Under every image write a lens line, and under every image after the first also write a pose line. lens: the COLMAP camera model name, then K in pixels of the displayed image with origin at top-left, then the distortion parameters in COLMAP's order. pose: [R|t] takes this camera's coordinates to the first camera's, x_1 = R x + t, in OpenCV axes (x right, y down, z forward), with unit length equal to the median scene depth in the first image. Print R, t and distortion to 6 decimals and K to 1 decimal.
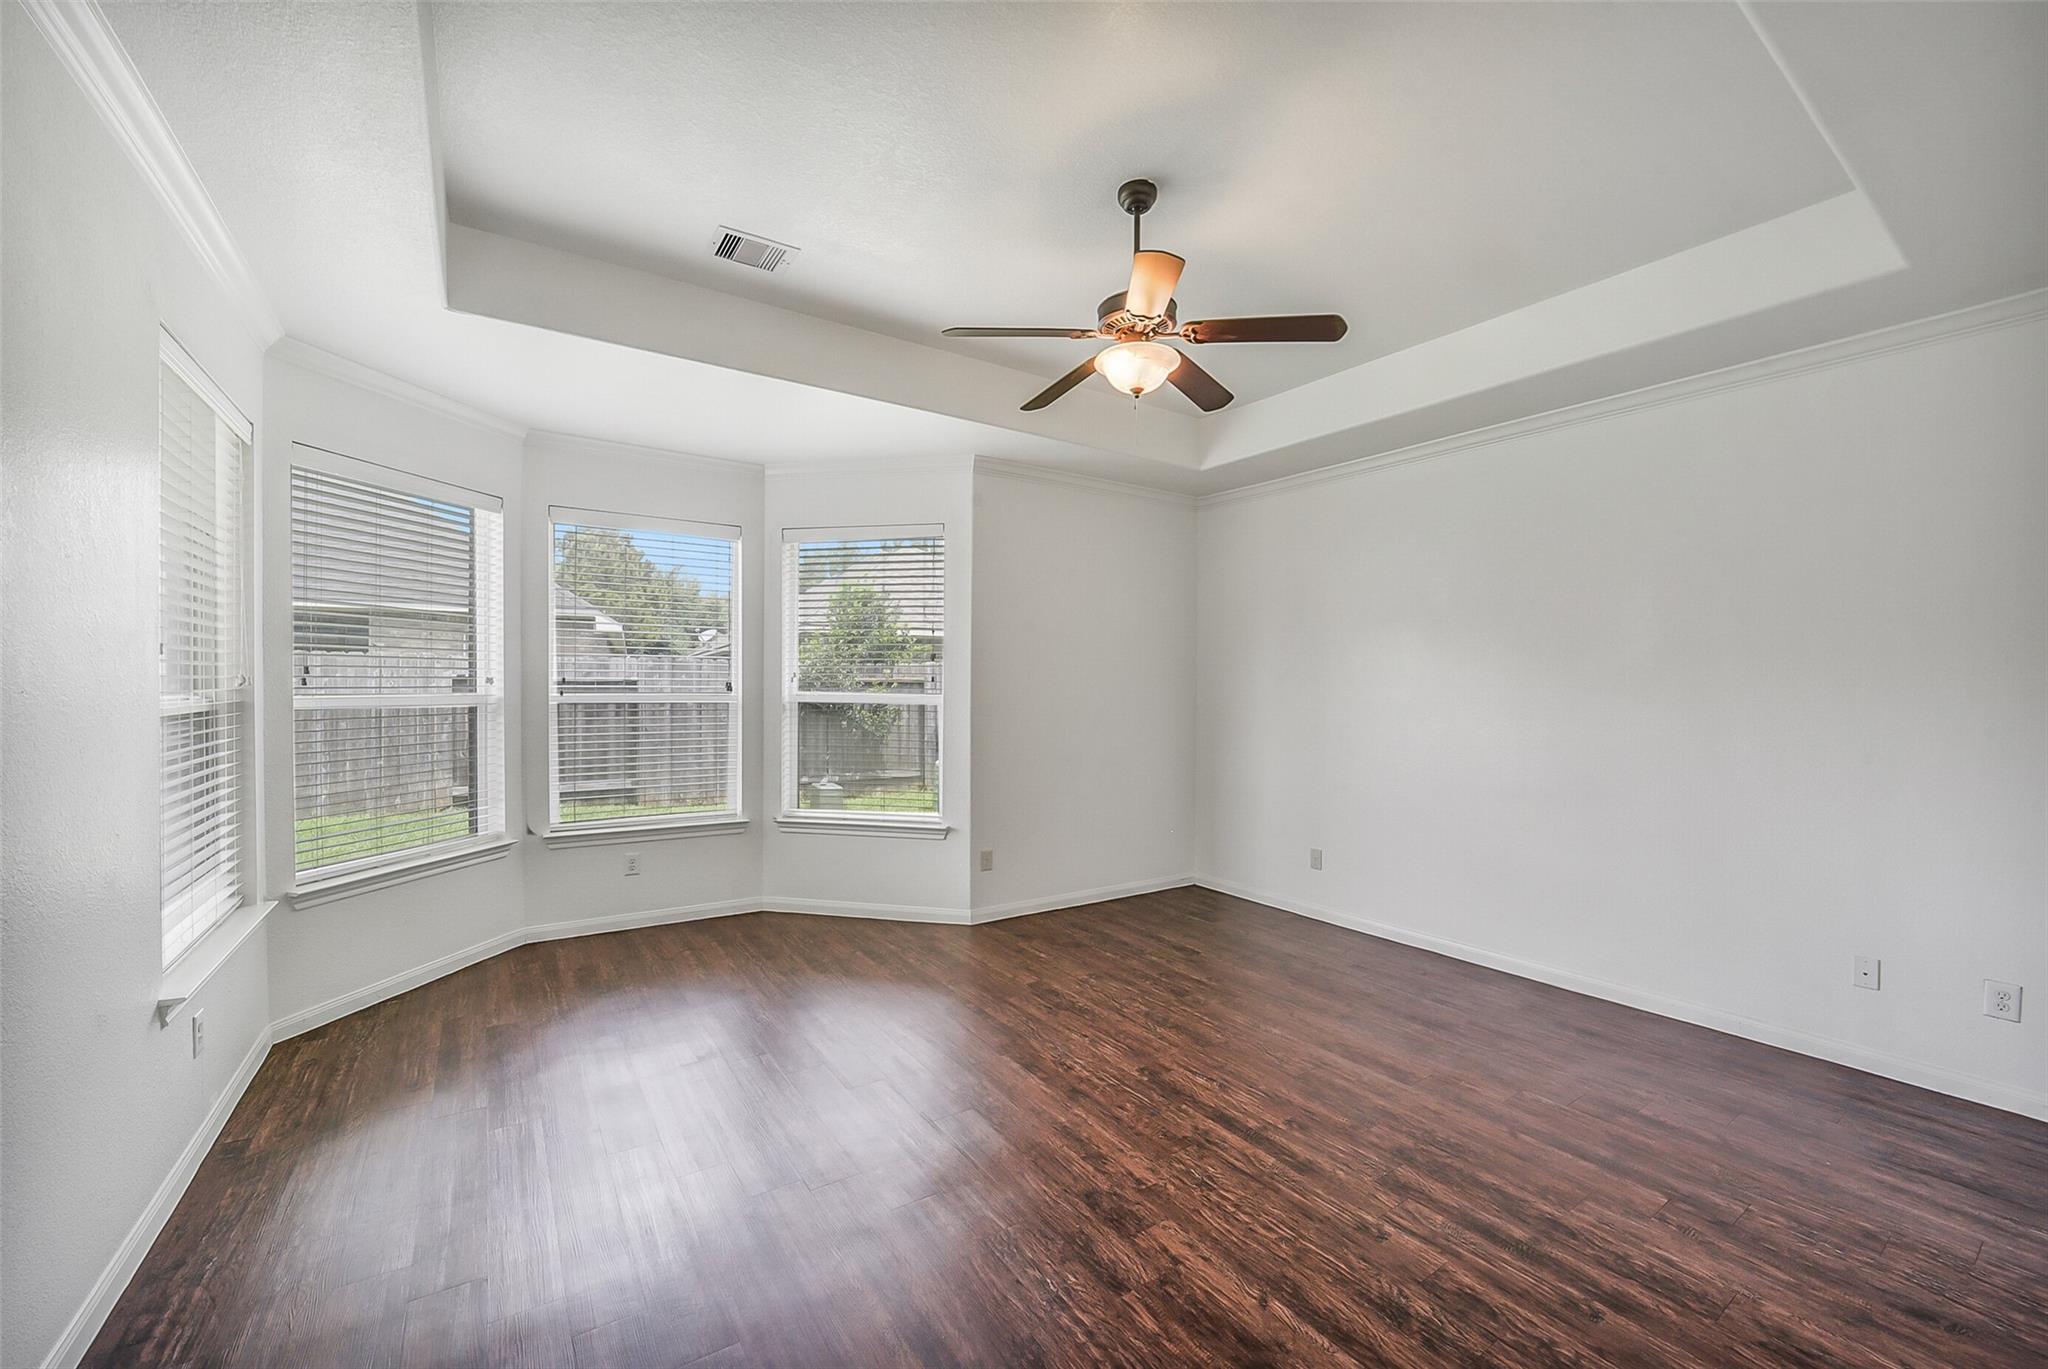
lens RADIAL K [[803.9, 0, 1023.0], [0, 803.9, 688.2], [0, 0, 1]] dist [-0.021355, 0.002031]
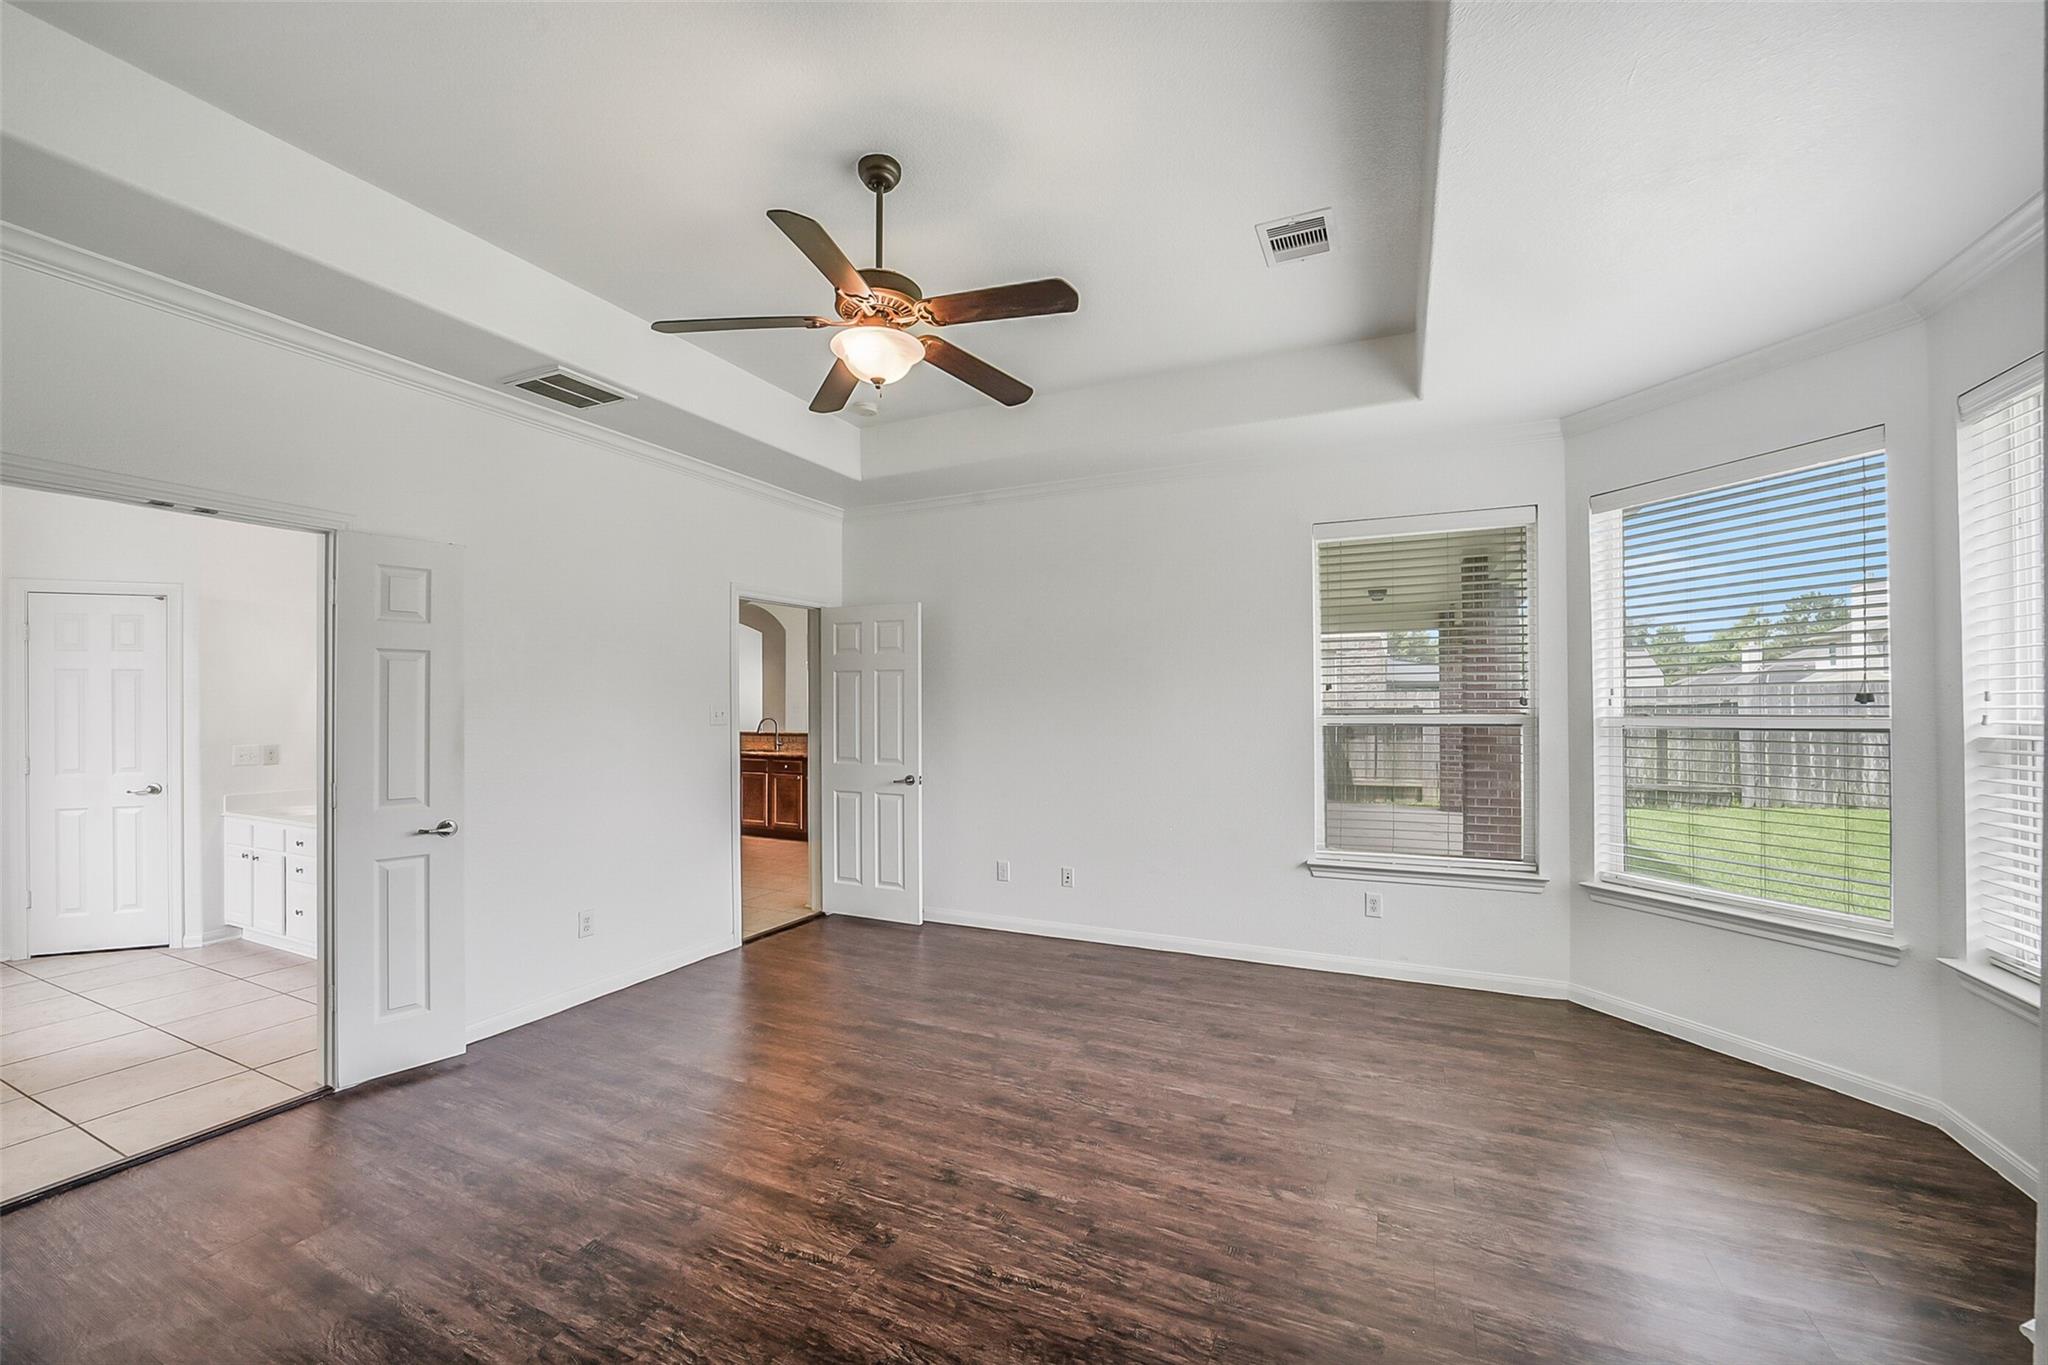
lens RADIAL K [[803.9, 0, 1028.6], [0, 803.9, 696.0], [0, 0, 1]] dist [-0.021355, 0.002031]
pose [[-0.855079, -0.012001, -0.518360, 0.463189], [-0.004110, 0.999858, -0.016369, 0.003641], [0.518482, -0.011866, -0.855006, 1.862990]]
